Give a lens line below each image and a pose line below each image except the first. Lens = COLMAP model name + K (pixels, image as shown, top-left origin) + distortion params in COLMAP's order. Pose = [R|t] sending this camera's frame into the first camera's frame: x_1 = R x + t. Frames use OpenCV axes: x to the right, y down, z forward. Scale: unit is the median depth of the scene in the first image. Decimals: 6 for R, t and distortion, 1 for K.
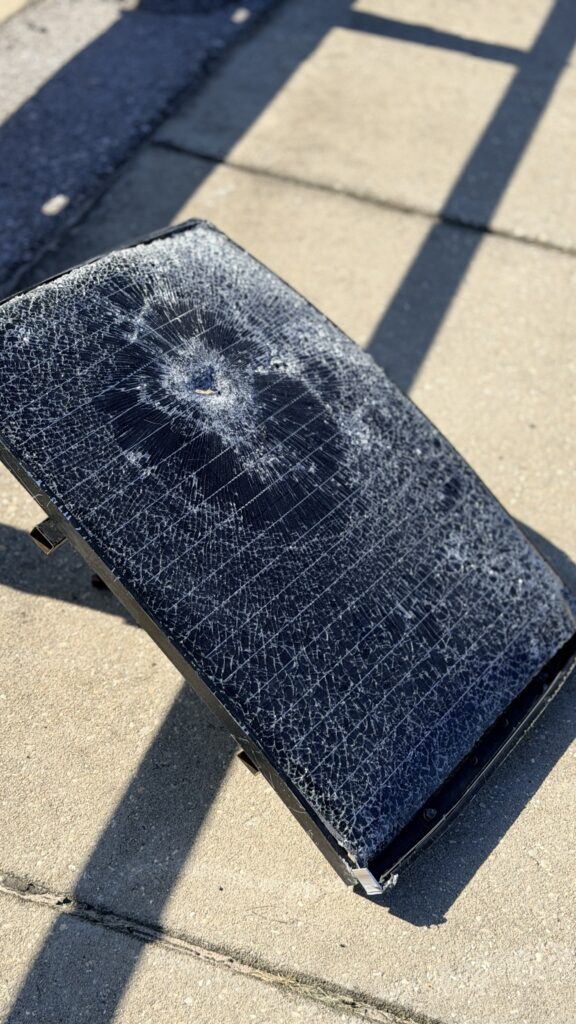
lens RADIAL K [[1508.1, 0, 272.1], [0, 1508.1, 512.4], [0, 0, 1]] dist [0.119437, -0.020701]
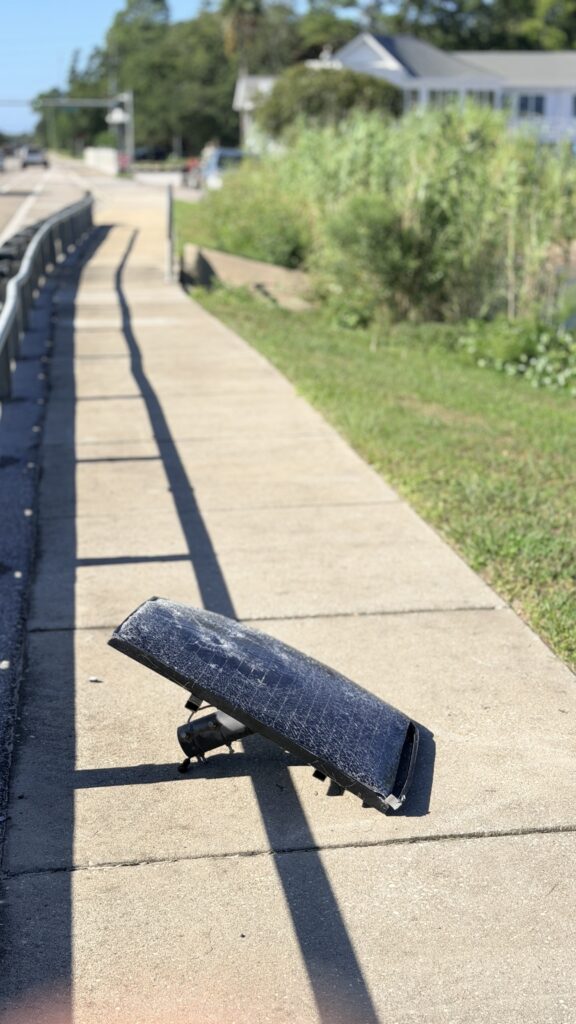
lens RADIAL K [[1508.1, 0, 272.1], [0, 1508.1, 512.4], [0, 0, 1]] dist [0.119437, -0.020701]
pose [[0.891930, -0.215043, 0.397764, -0.802561], [0.364048, 0.863272, -0.349614, 0.541344], [-0.268197, 0.456637, 0.848265, -0.899081]]
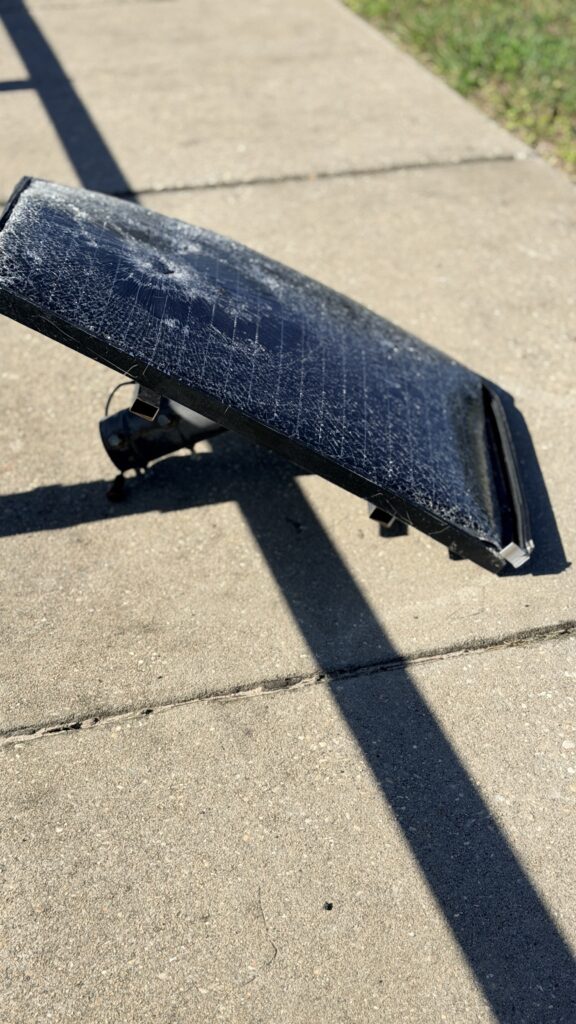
lens RADIAL K [[1479.4, 0, 289.7], [0, 1479.4, 531.6], [0, 0, 1]] dist [0.131063, -0.021299]
pose [[0.815015, -0.393660, 0.425185, -0.542905], [0.430644, 0.902466, 0.010072, 0.129025], [-0.387680, 0.174894, 0.905051, -0.001833]]
